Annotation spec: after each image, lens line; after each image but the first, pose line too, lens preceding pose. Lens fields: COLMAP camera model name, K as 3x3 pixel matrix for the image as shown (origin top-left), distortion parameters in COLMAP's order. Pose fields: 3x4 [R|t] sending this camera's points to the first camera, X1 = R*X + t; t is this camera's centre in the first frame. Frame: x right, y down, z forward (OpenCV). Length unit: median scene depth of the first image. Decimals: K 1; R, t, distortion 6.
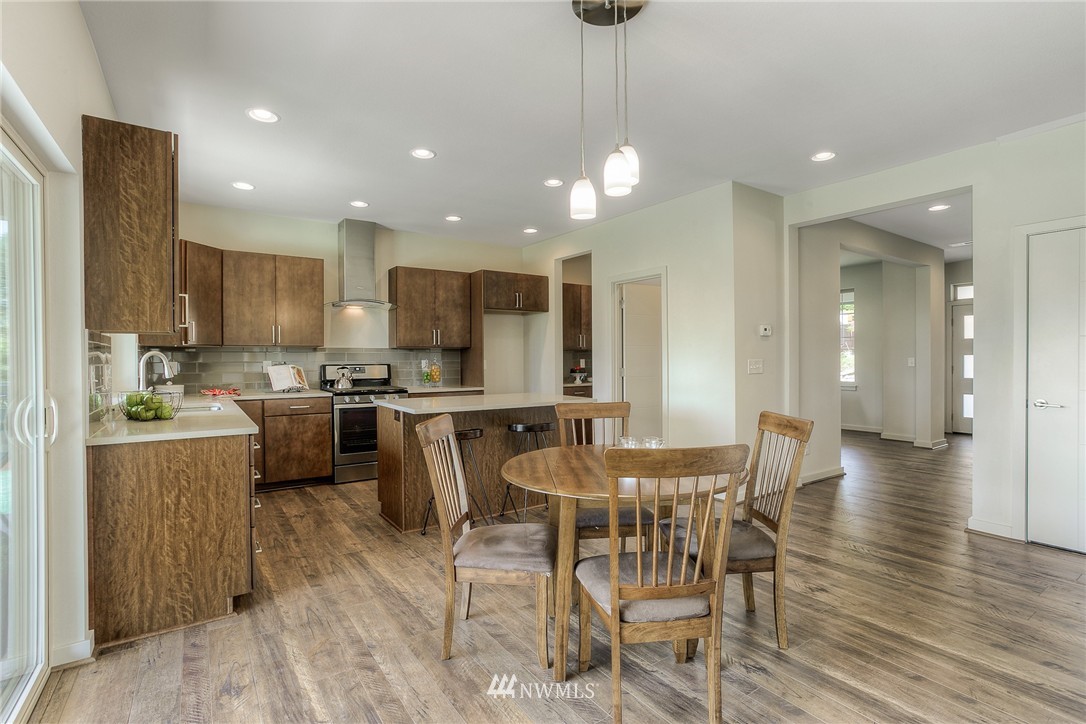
lens RADIAL K [[502.9, 0, 543.0], [0, 502.9, 362.0], [0, 0, 1]] dist [-0.037766, 0.000146]
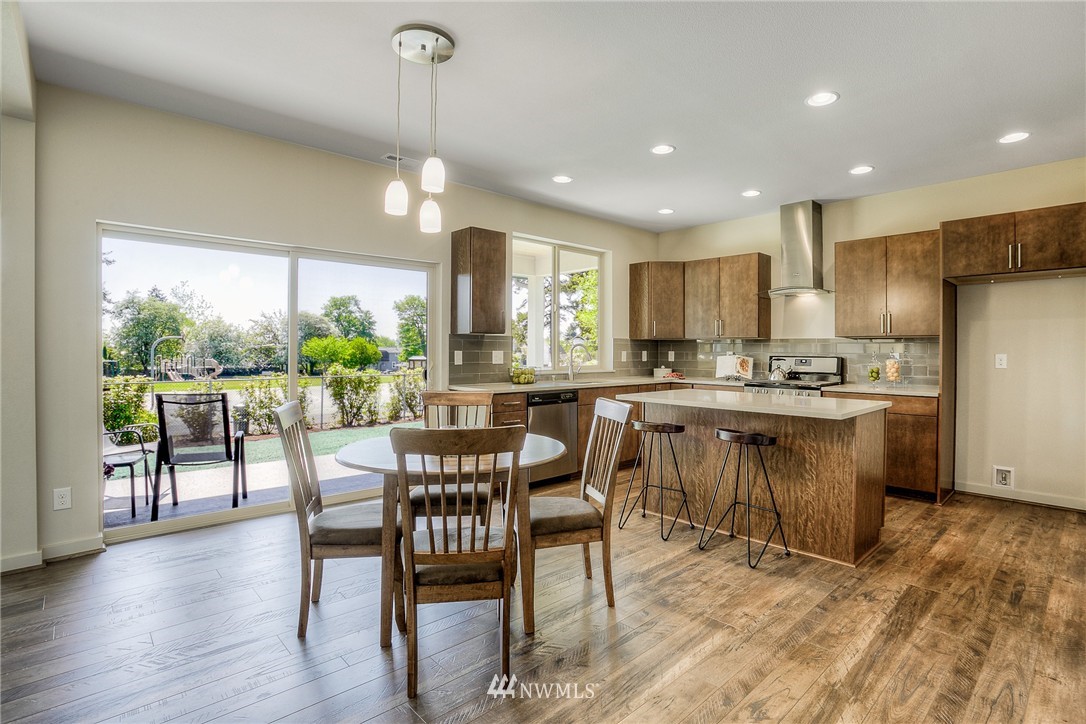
lens RADIAL K [[529.7, 0, 593.1], [0, 529.7, 354.1], [0, 0, 1]] dist [-0.056919, 0.000123]
pose [[0.190550, 0.016875, -0.981533, 0.579444], [-0.013296, 0.999805, 0.014608, -0.009440], [0.981588, 0.010267, 0.190737, 0.484697]]
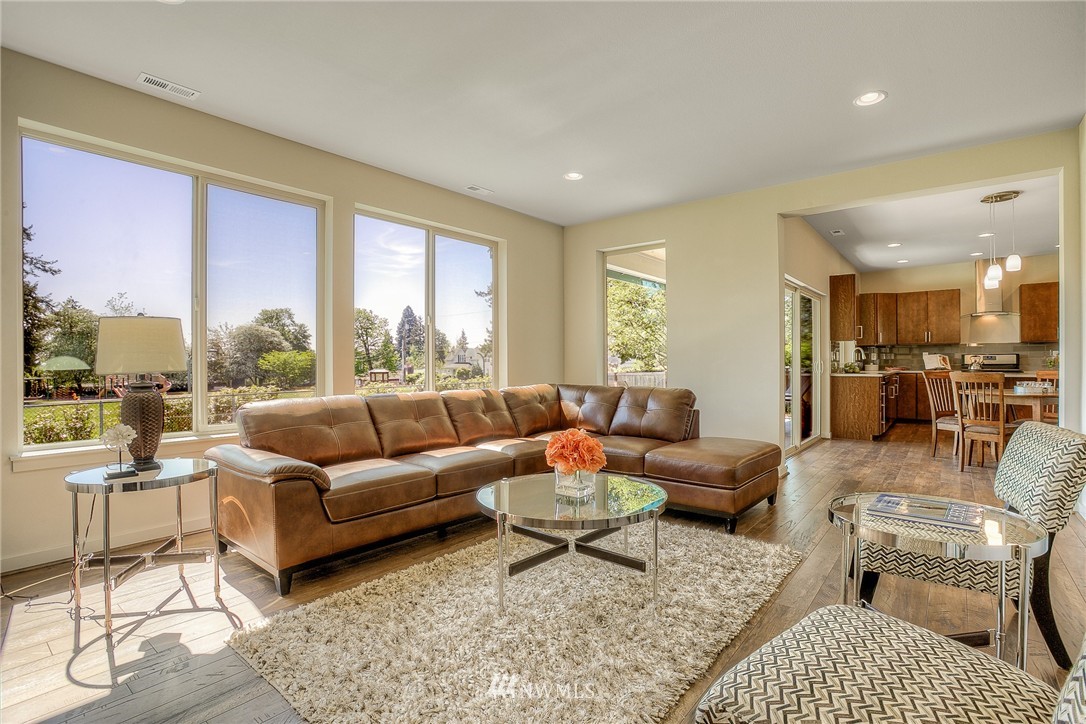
lens RADIAL K [[527.0, 0, 556.6], [0, 527.0, 358.9], [0, 0, 1]] dist [-0.022560, 0.000057]
pose [[0.296316, 0.000607, -0.955090, 0.812261], [-0.002649, 0.999996, -0.000187, 0.025458], [0.955086, 0.002585, 0.296317, -0.776701]]
